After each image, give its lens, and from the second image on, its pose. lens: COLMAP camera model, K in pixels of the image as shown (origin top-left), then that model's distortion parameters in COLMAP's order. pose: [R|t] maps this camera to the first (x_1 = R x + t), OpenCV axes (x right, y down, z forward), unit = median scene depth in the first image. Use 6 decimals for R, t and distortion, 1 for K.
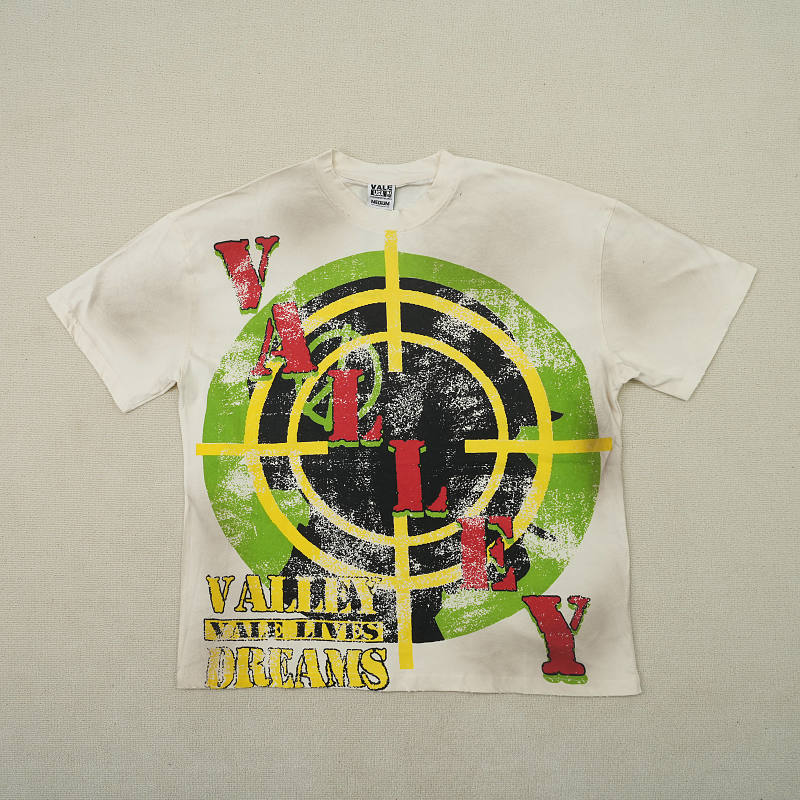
lens RADIAL K [[858.1, 0, 400.0], [0, 858.1, 400.0], [0, 0, 1]] dist [-0.011979, 0.011950]
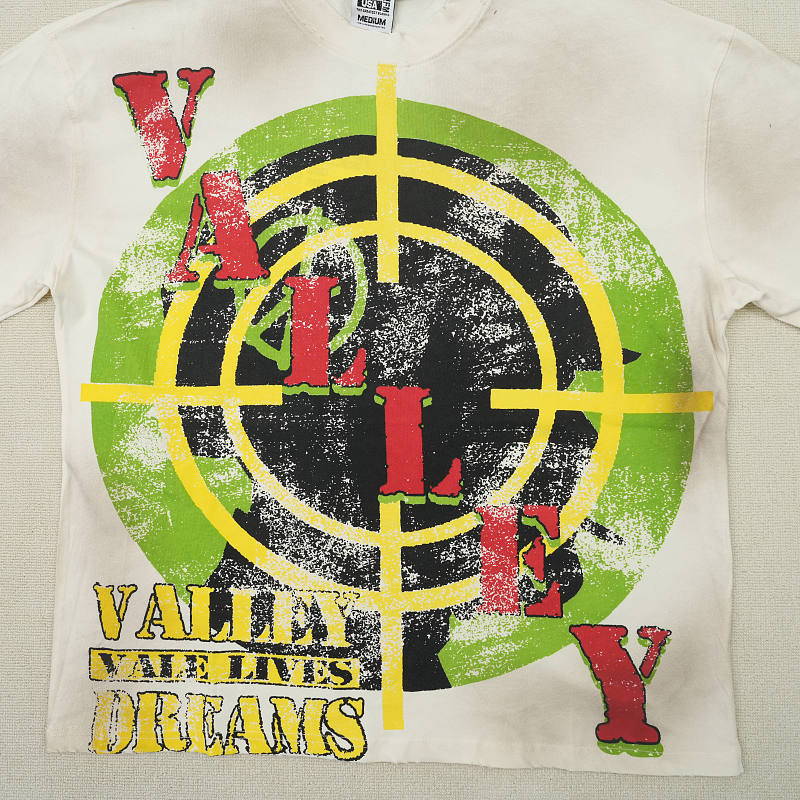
lens RADIAL K [[858.1, 0, 400.0], [0, 858.1, 400.0], [0, 0, 1]] dist [-0.011979, 0.011950]
pose [[0.998945, 0.026440, 0.037555, -0.018653], [-0.028763, 0.997615, 0.062745, 0.015562], [-0.035807, -0.063759, 0.997323, 0.341651]]
